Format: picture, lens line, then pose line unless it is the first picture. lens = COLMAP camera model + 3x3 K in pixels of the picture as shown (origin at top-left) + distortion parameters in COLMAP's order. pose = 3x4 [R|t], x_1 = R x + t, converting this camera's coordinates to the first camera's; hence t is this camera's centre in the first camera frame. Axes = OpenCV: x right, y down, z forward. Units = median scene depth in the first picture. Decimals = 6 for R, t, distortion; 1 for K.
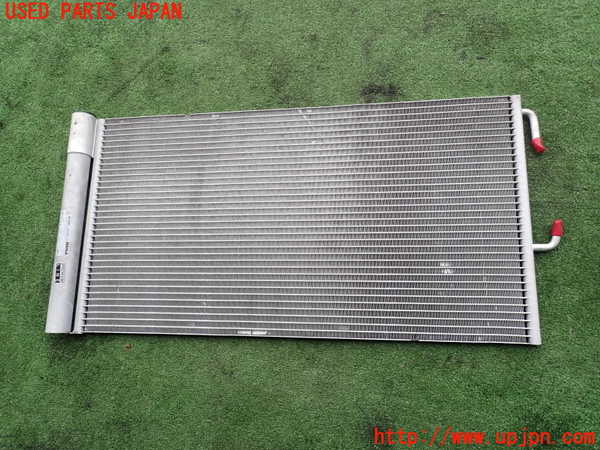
lens RADIAL K [[439.1, 0, 296.3], [0, 439.1, 222.4], [0, 0, 1]] dist [0.012796, -0.002662]
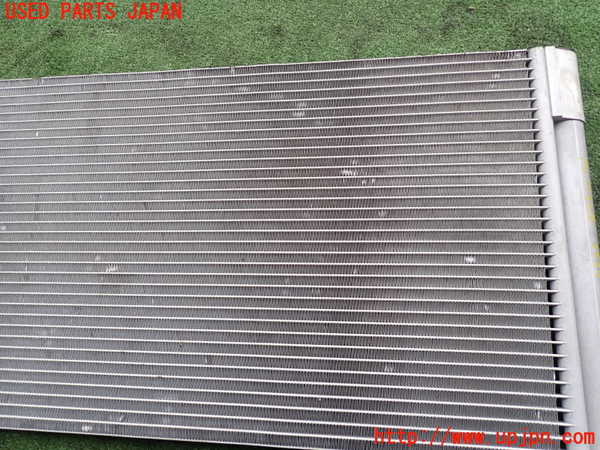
lens RADIAL K [[439.1, 0, 297.5], [0, 439.1, 224.5], [0, 0, 1]] dist [0.012796, -0.002662]
pose [[0.997672, 0.057117, 0.037268, 0.062930], [-0.055792, 0.997805, -0.035666, -0.106342], [-0.039223, 0.033503, 0.998669, 0.347936]]
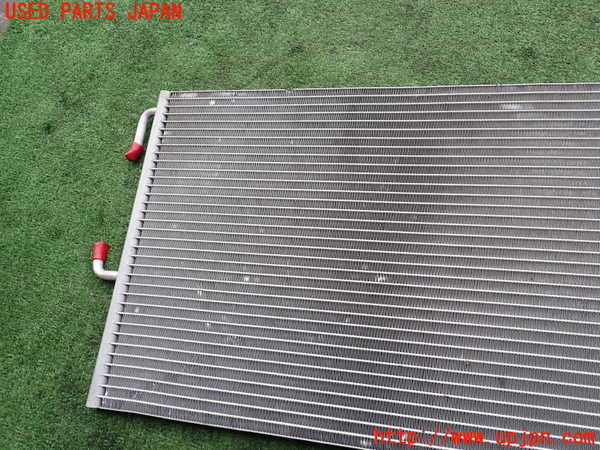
lens RADIAL K [[439.1, 0, 301.7], [0, 439.1, 224.1], [0, 0, 1]] dist [0.012796, -0.002662]
pose [[0.991420, 0.124365, -0.040240, -0.243807], [-0.127898, 0.986503, -0.102248, -0.054006], [0.026981, 0.106518, 0.993945, 0.362806]]
